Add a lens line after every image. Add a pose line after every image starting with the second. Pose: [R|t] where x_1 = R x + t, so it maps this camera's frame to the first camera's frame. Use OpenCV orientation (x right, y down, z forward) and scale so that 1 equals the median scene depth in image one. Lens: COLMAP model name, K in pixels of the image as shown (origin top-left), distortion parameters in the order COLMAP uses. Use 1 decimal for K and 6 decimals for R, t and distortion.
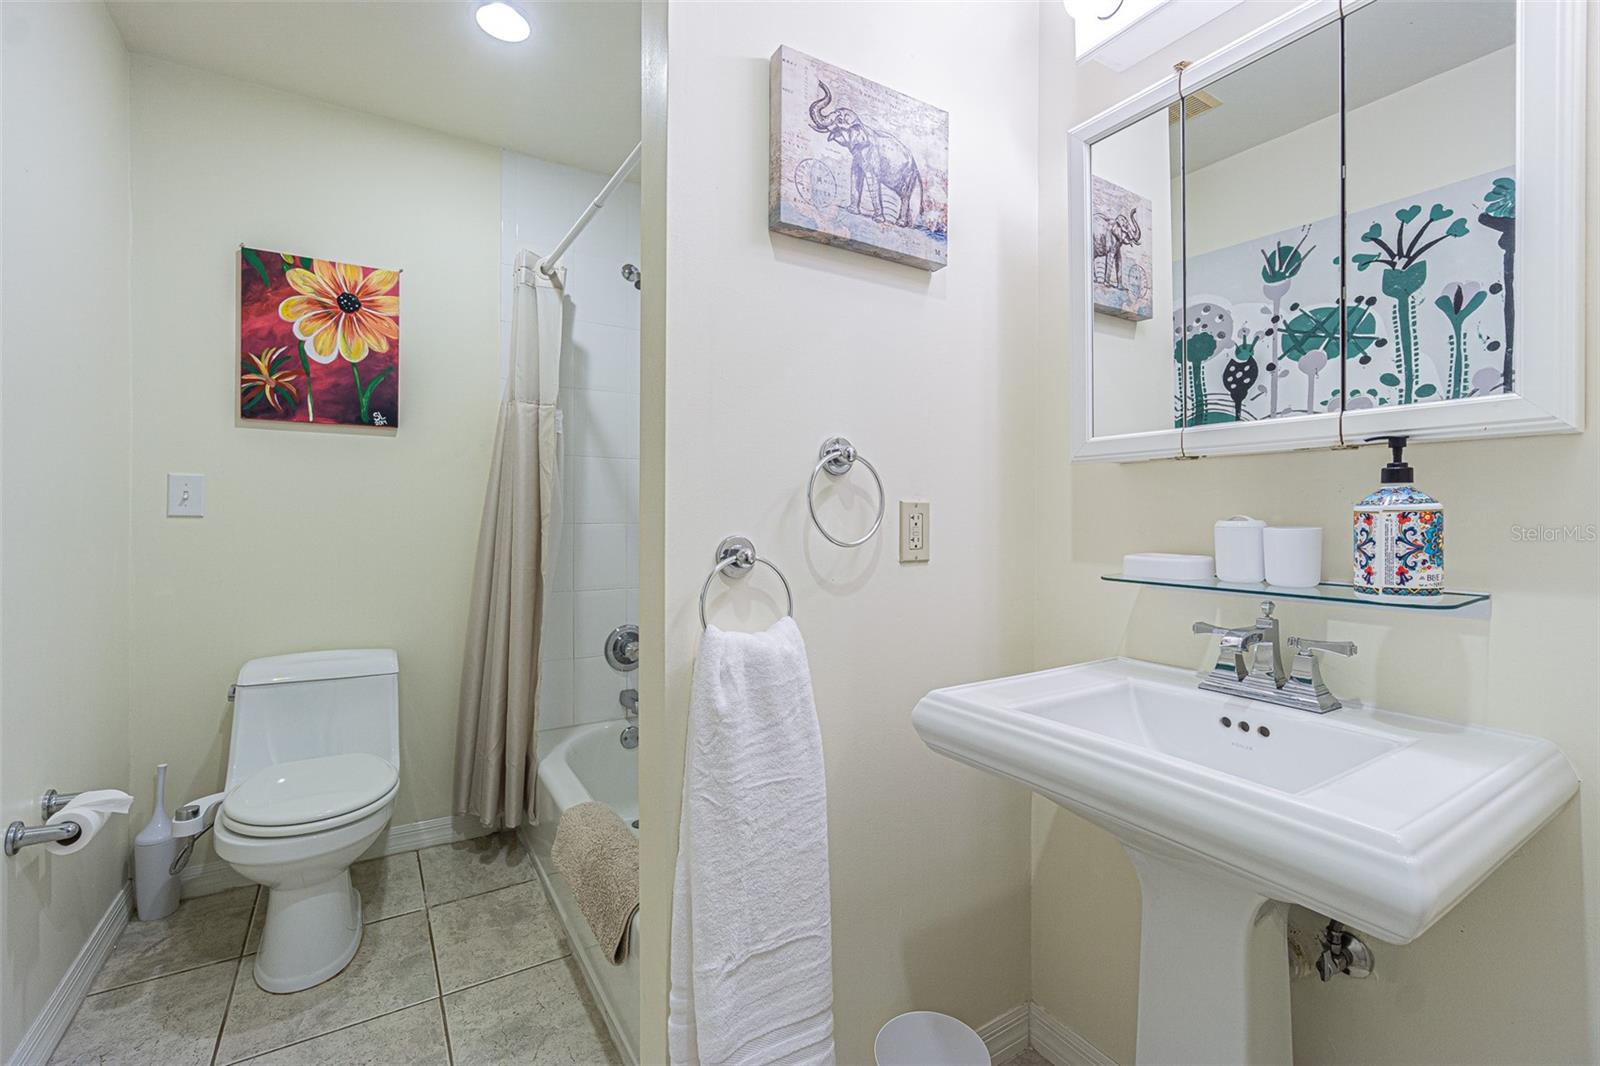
lens RADIAL K [[686.6, 0, 806.2], [0, 686.6, 500.8], [0, 0, 1]] dist [-0.004953, 0.001998]
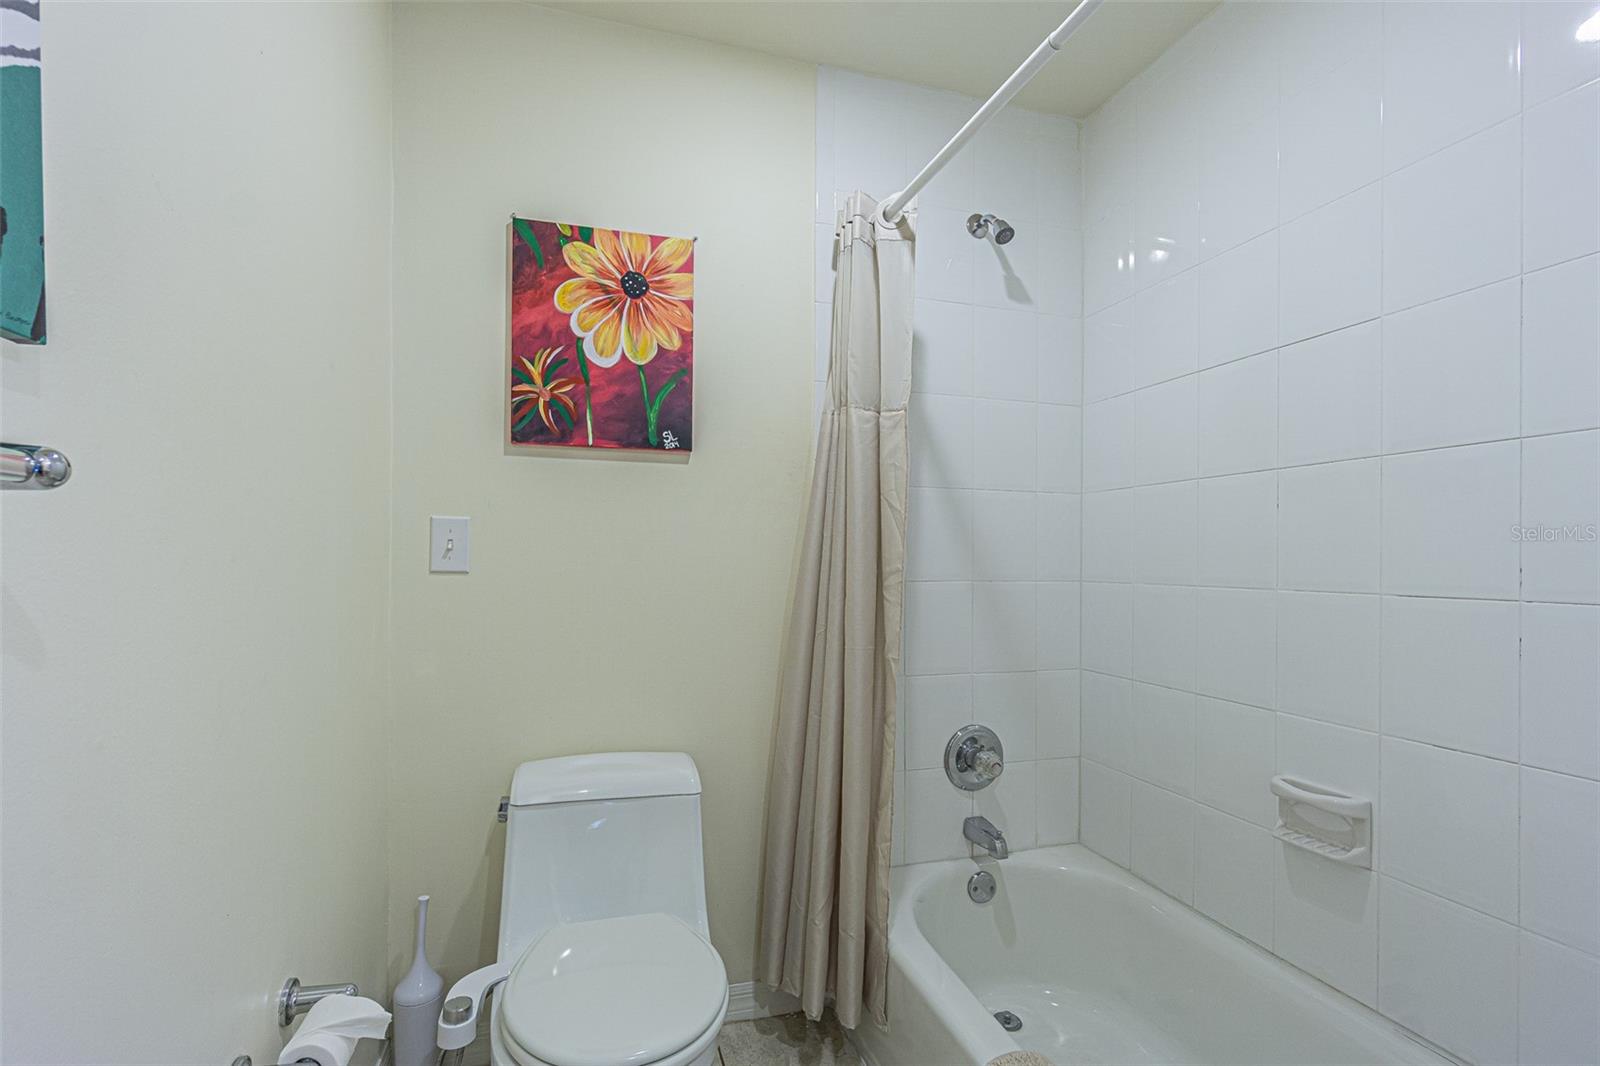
lens RADIAL K [[686.6, 0, 797.0], [0, 686.6, 537.2], [0, 0, 1]] dist [-0.004953, 0.001998]
pose [[0.969839, -0.007572, -0.243628, -0.318232], [0.004306, 0.999894, -0.013933, -0.004130], [0.243708, 0.012463, 0.969769, 0.325575]]
